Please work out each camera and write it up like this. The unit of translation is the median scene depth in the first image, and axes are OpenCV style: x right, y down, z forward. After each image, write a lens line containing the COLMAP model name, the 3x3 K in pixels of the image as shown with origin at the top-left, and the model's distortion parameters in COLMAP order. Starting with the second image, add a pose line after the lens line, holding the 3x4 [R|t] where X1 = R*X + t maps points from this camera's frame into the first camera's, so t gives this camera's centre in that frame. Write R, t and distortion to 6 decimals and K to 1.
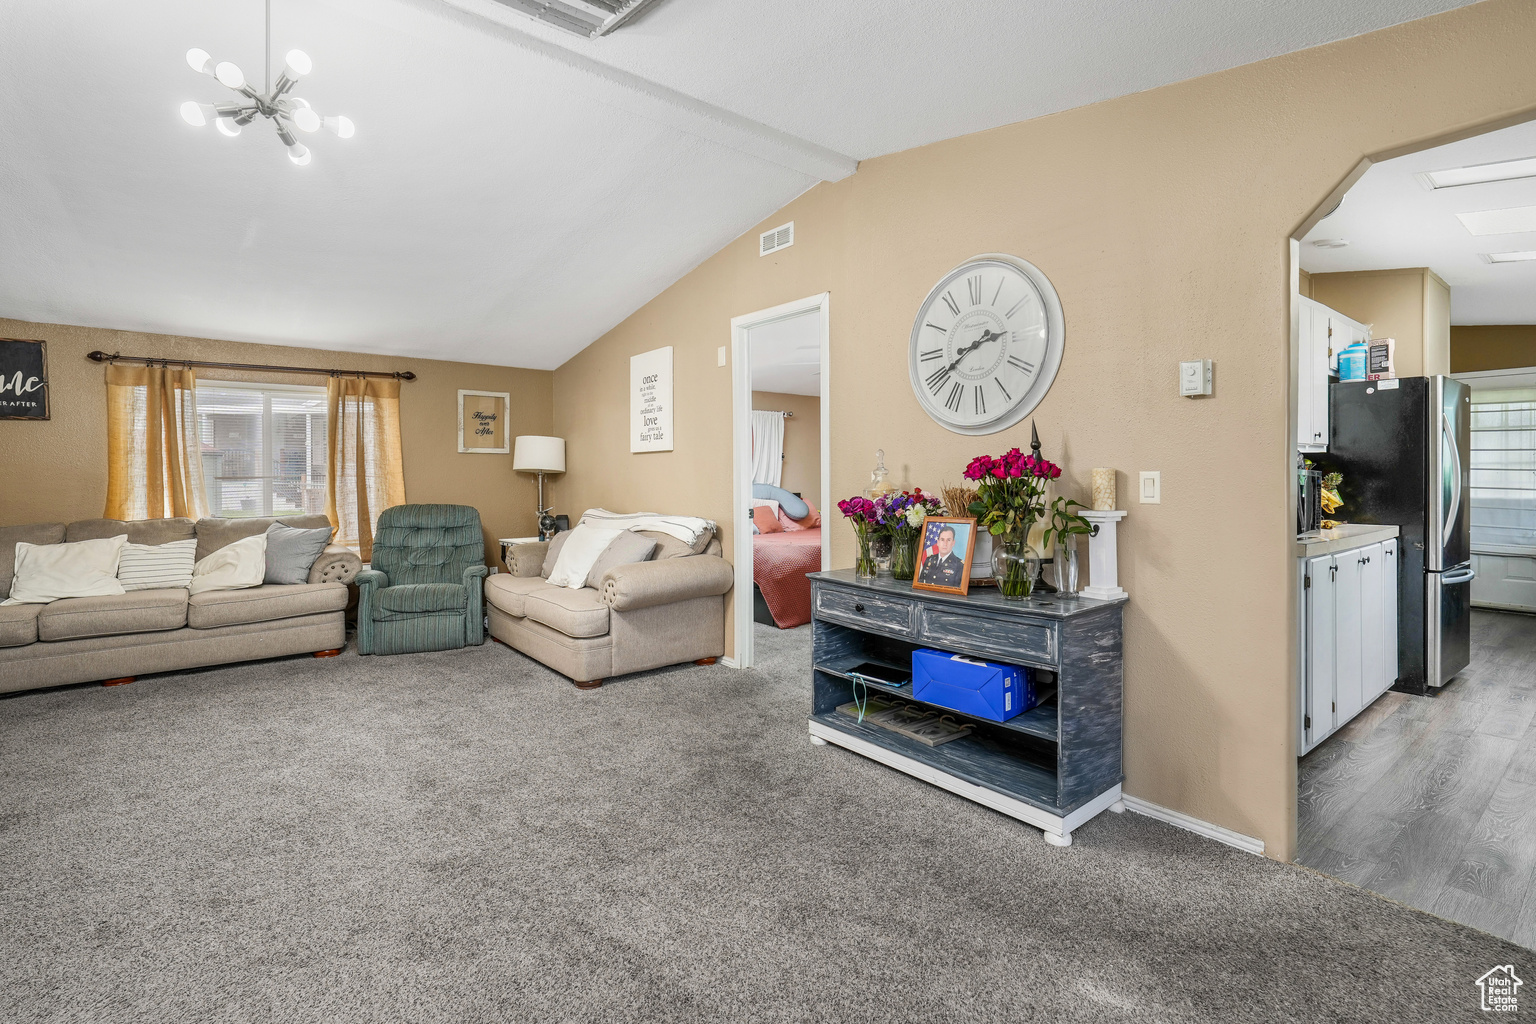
lens RADIAL K [[717.2, 0, 762.7], [0, 717.2, 479.1], [0, 0, 1]] dist [0.001693, 0.000185]
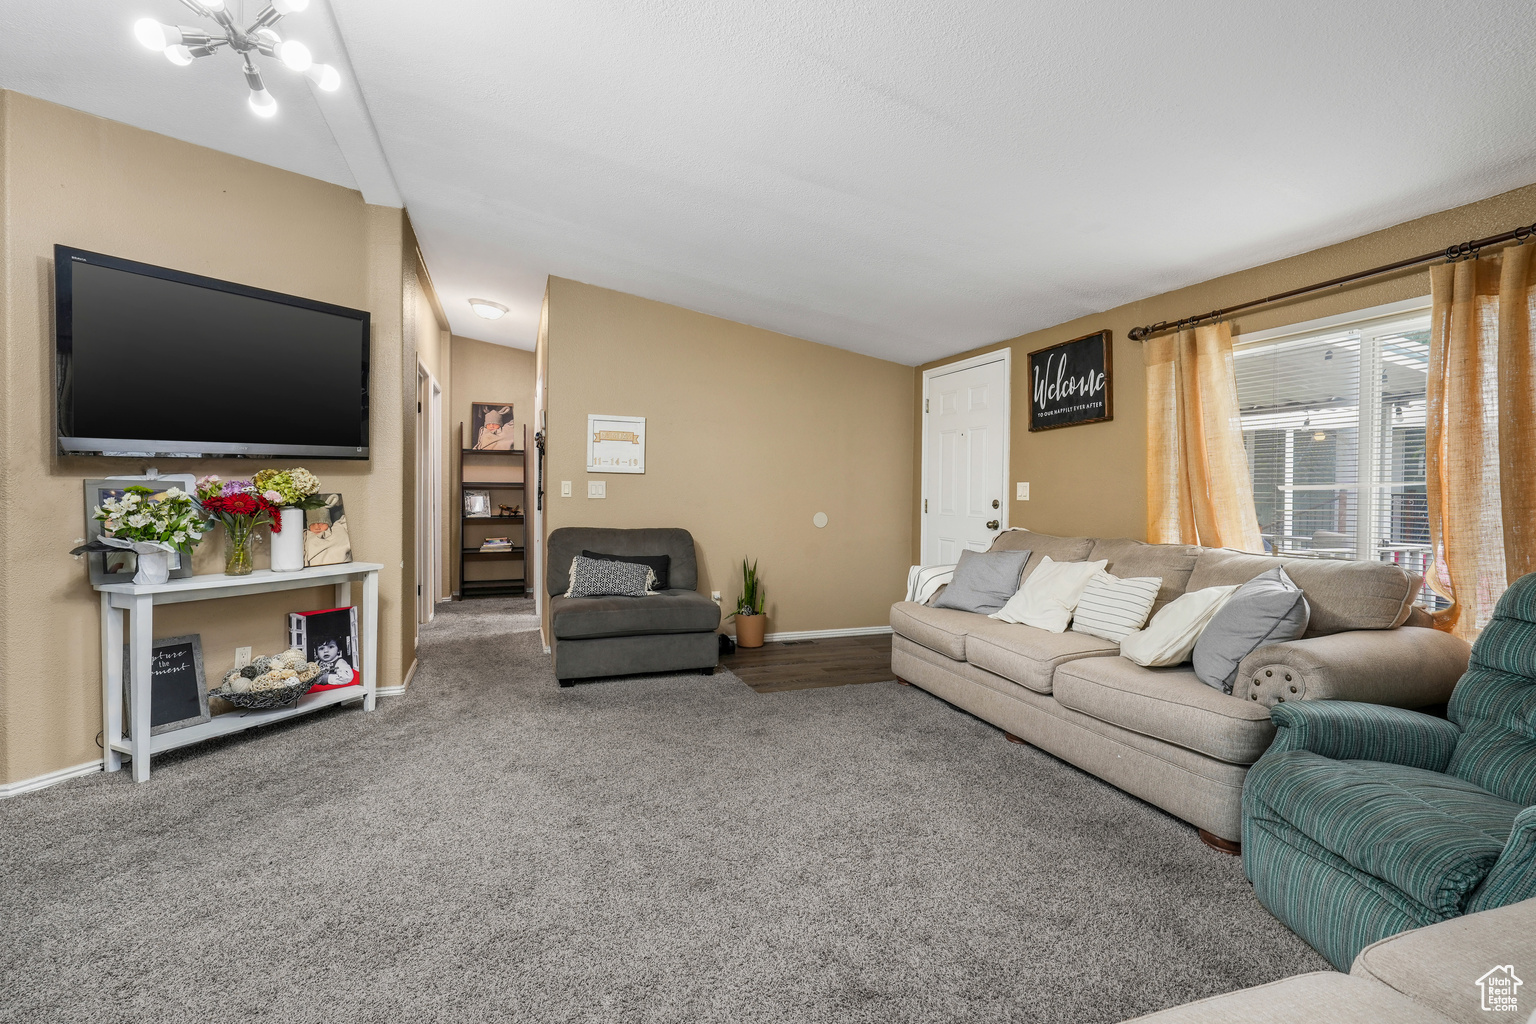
lens RADIAL K [[723.0, 0, 765.3], [0, 723.0, 494.7], [0, 0, 1]] dist [0.000792, -0.000040]
pose [[-0.341346, 0.008407, -0.939900, -0.036313], [-0.007477, 0.999904, 0.011659, 0.000702], [0.939908, 0.011008, -0.341250, 0.990837]]
